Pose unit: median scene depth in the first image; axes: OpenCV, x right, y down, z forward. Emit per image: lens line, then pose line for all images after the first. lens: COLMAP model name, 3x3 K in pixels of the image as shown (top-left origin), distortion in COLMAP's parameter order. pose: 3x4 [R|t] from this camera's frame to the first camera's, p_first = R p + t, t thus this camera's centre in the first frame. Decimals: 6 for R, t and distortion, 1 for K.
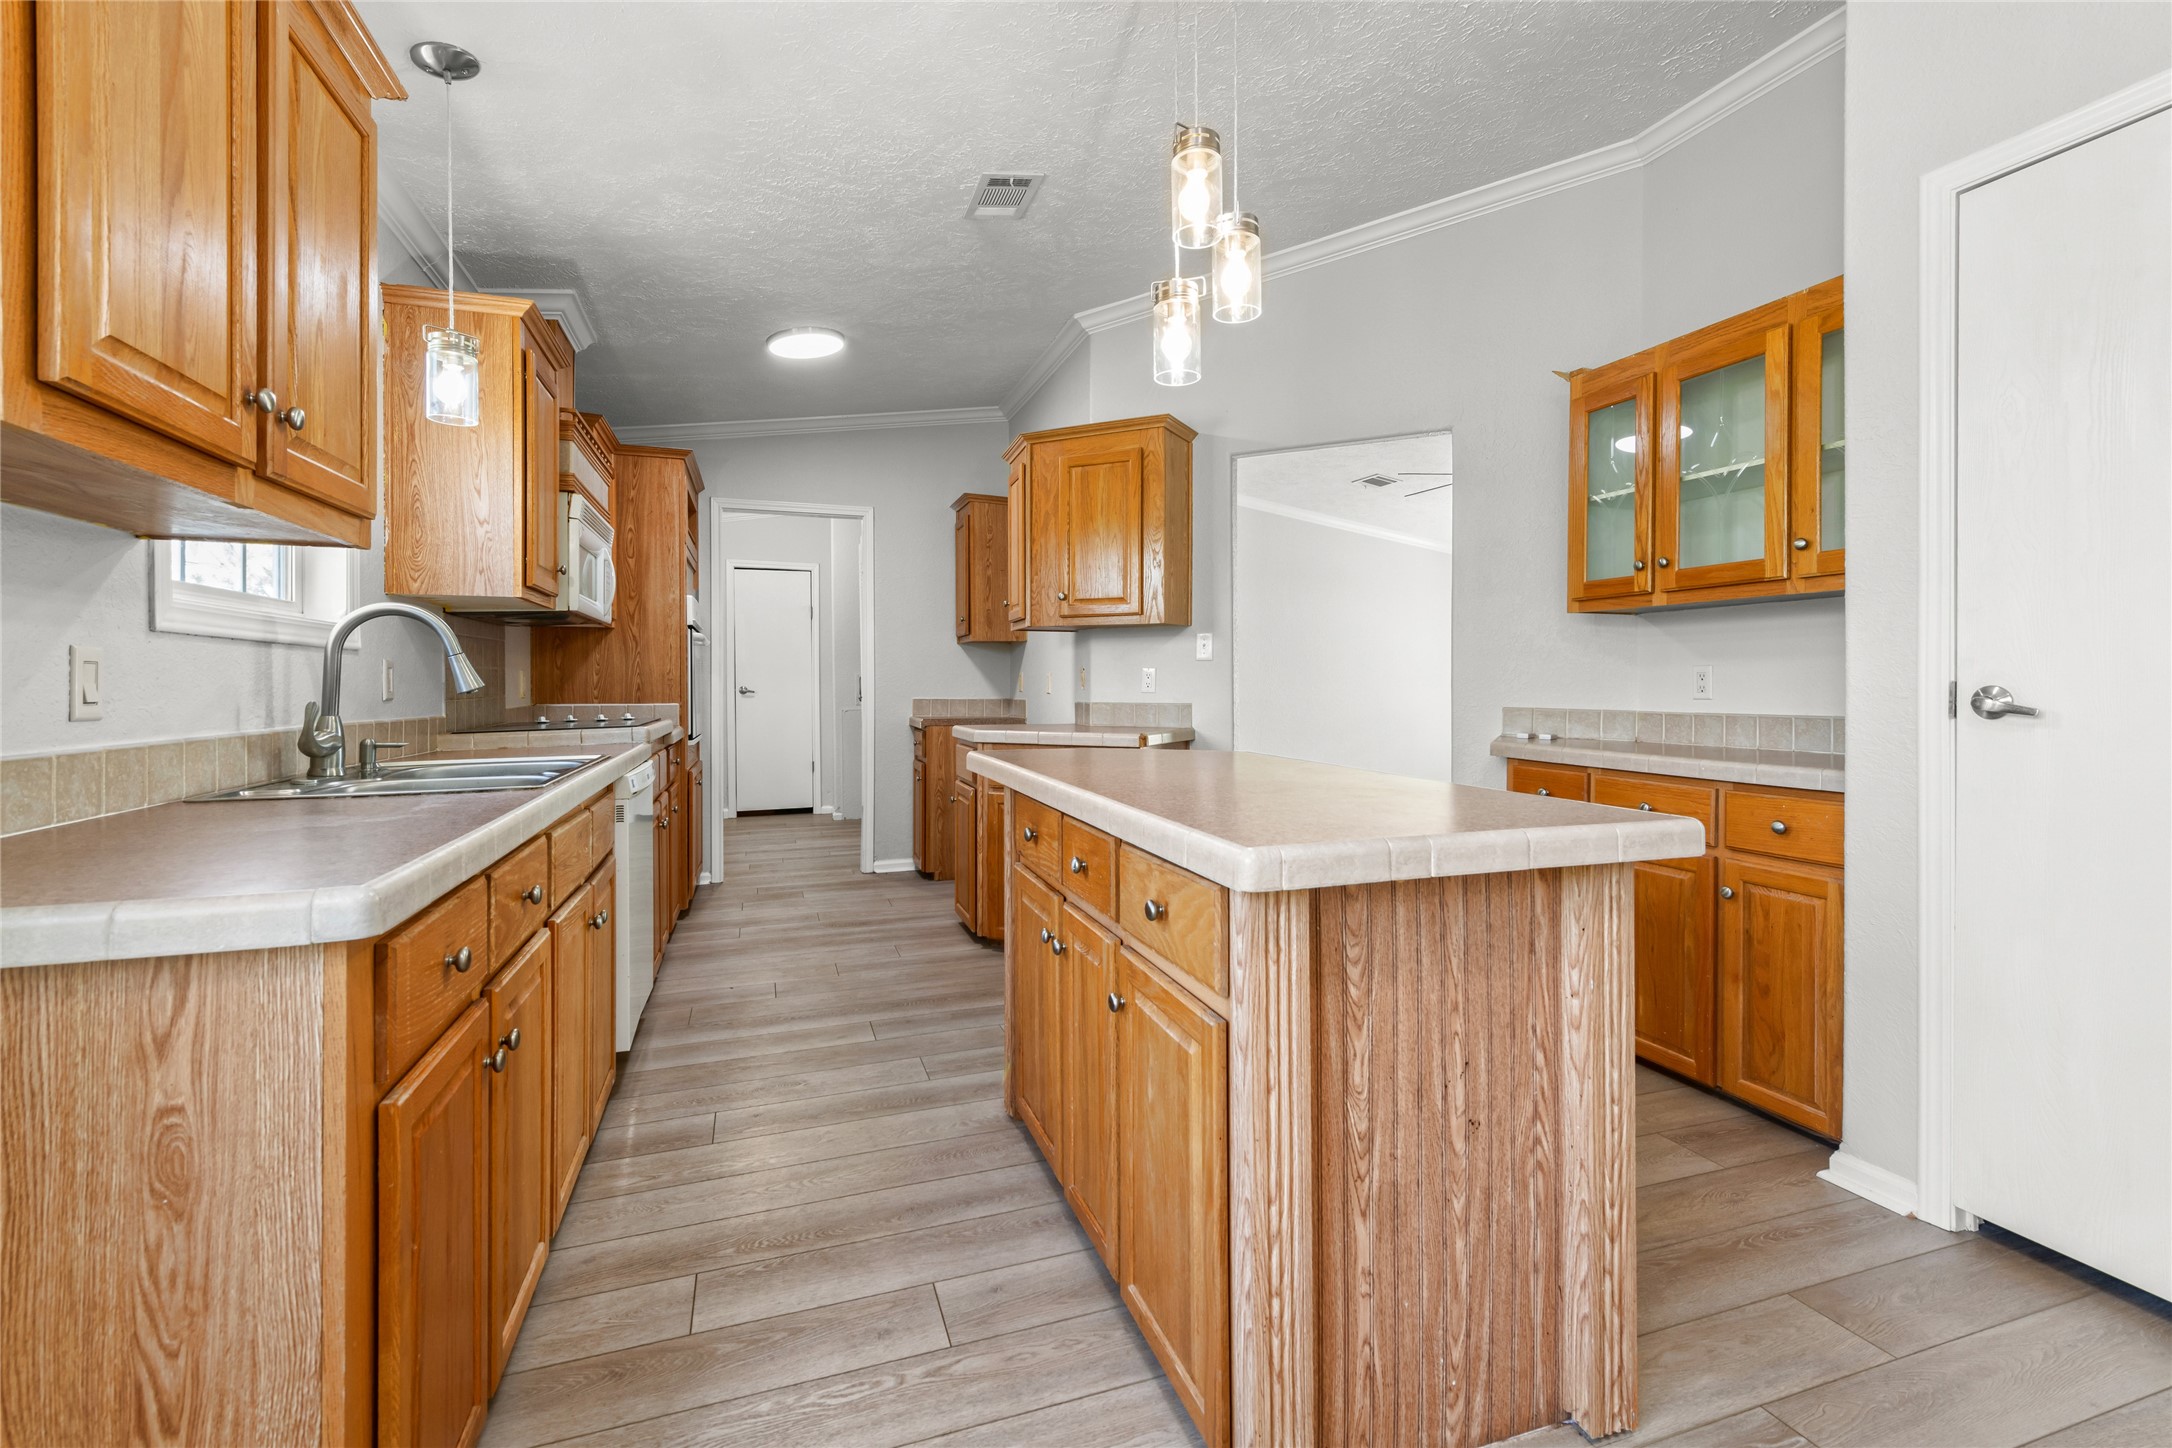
lens RADIAL K [[981.8, 0, 1084.5], [0, 981.8, 681.6], [0, 0, 1]] dist [0.015002, -0.000435]
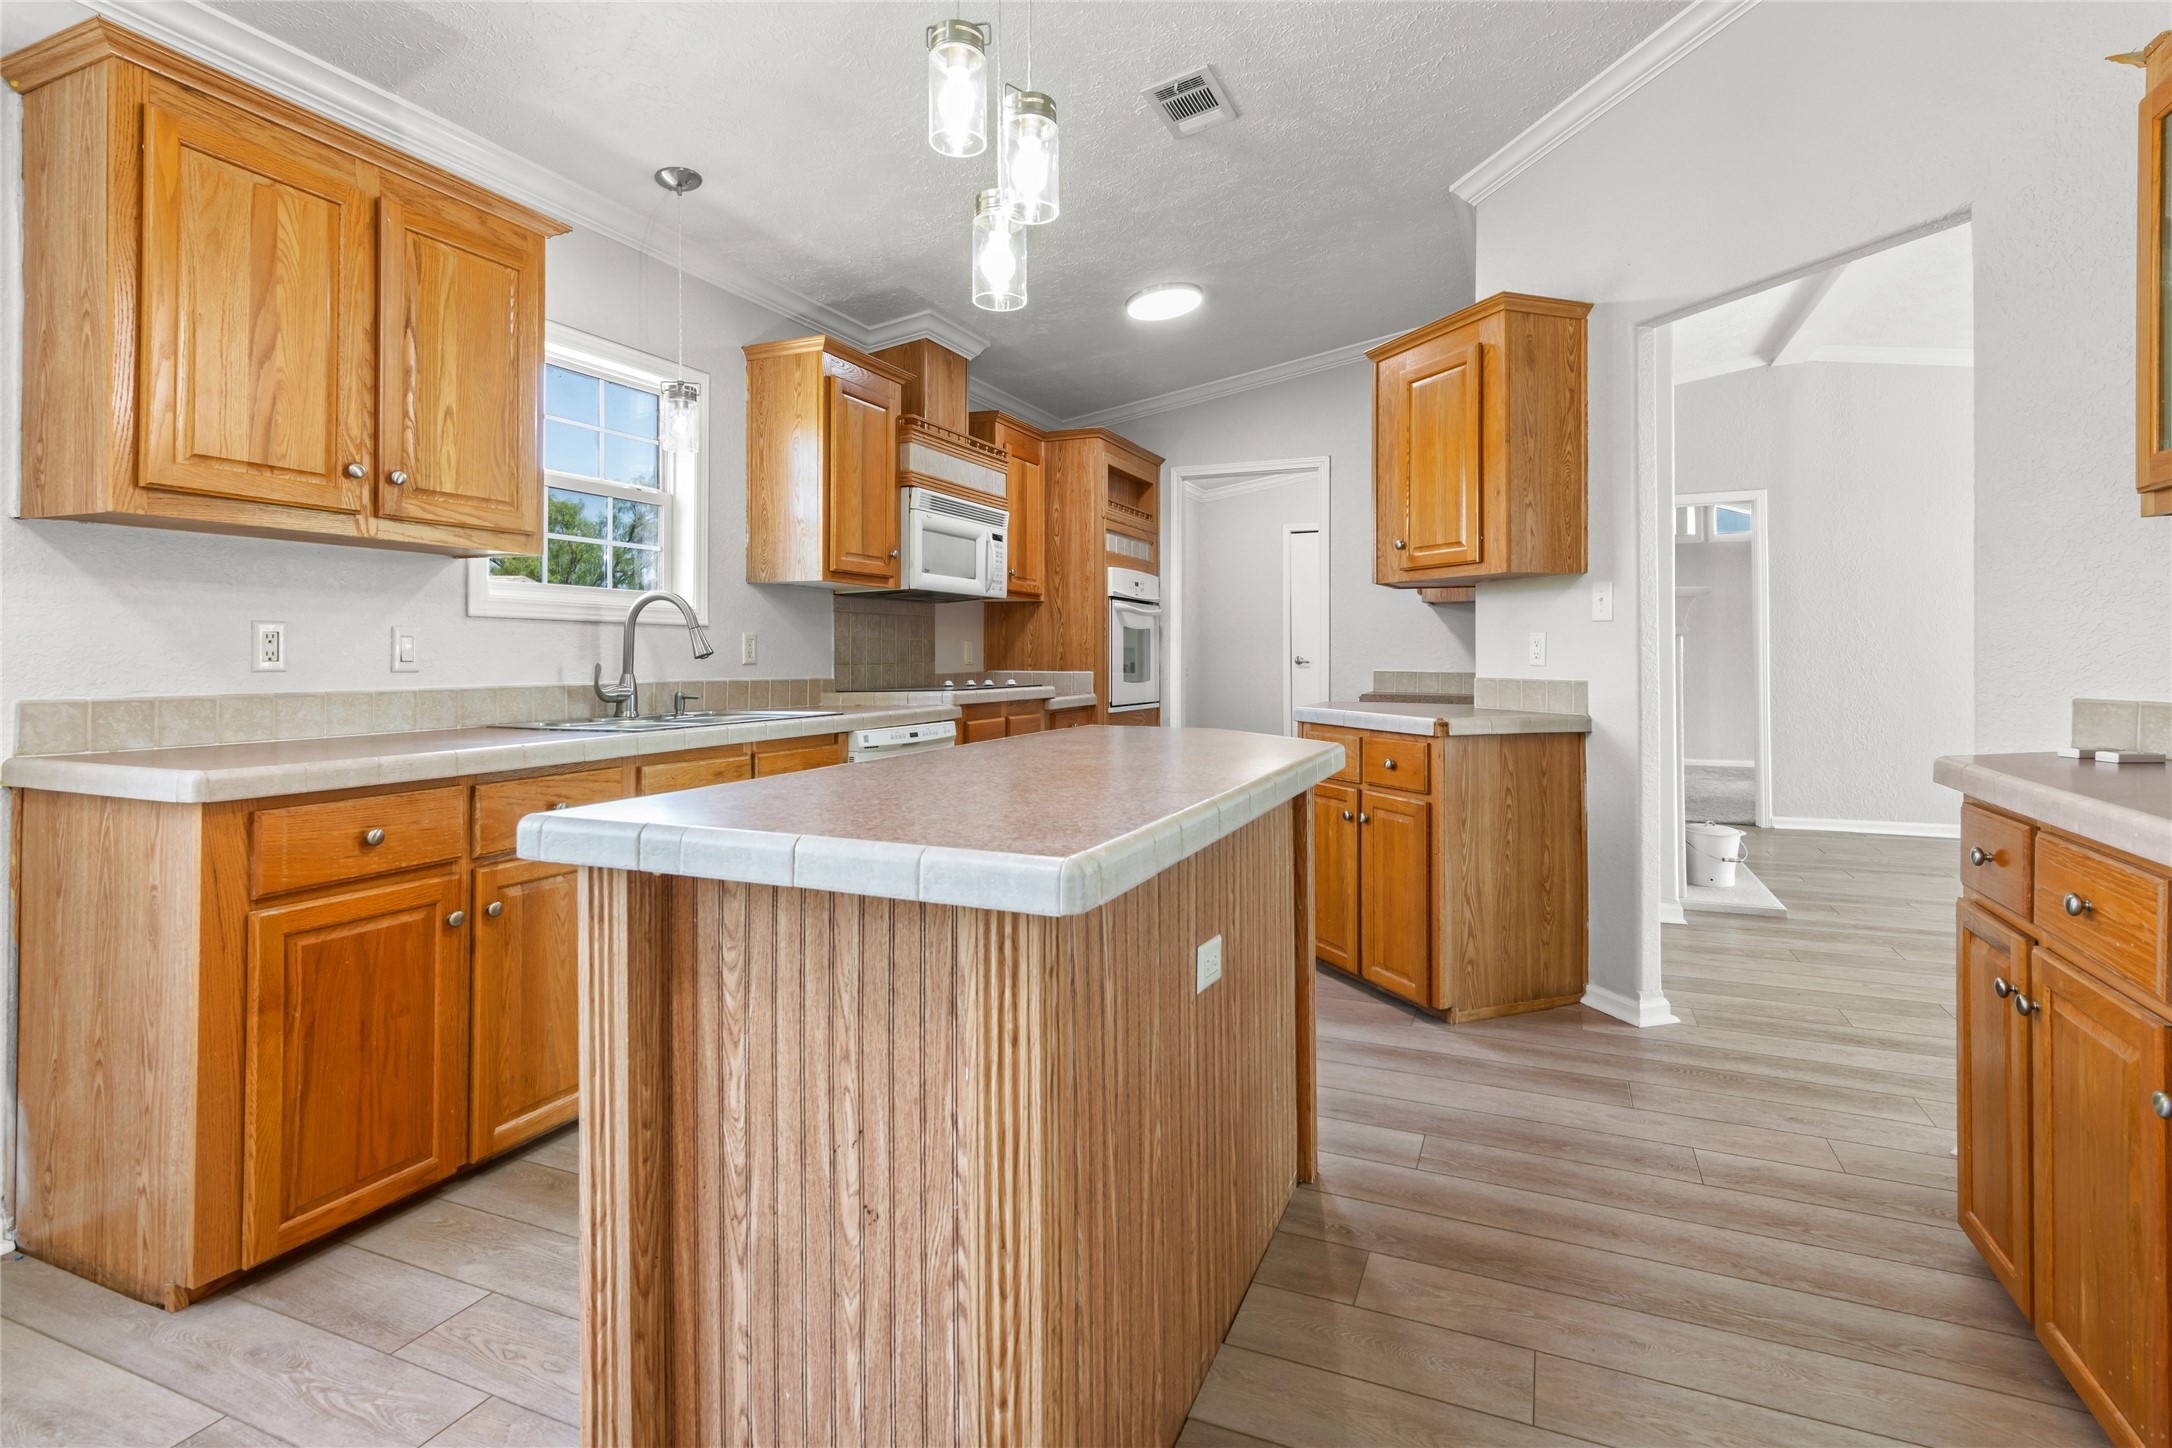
lens RADIAL K [[1066.5, 0, 1059.1], [0, 1066.5, 648.0], [0, 0, 1]] dist [0.010102, -0.000637]
pose [[0.728521, -0.001523, -0.685021, 1.073533], [-0.001634, 0.999991, -0.003960, 0.005284], [0.685021, 0.004005, 0.728512, 0.481608]]
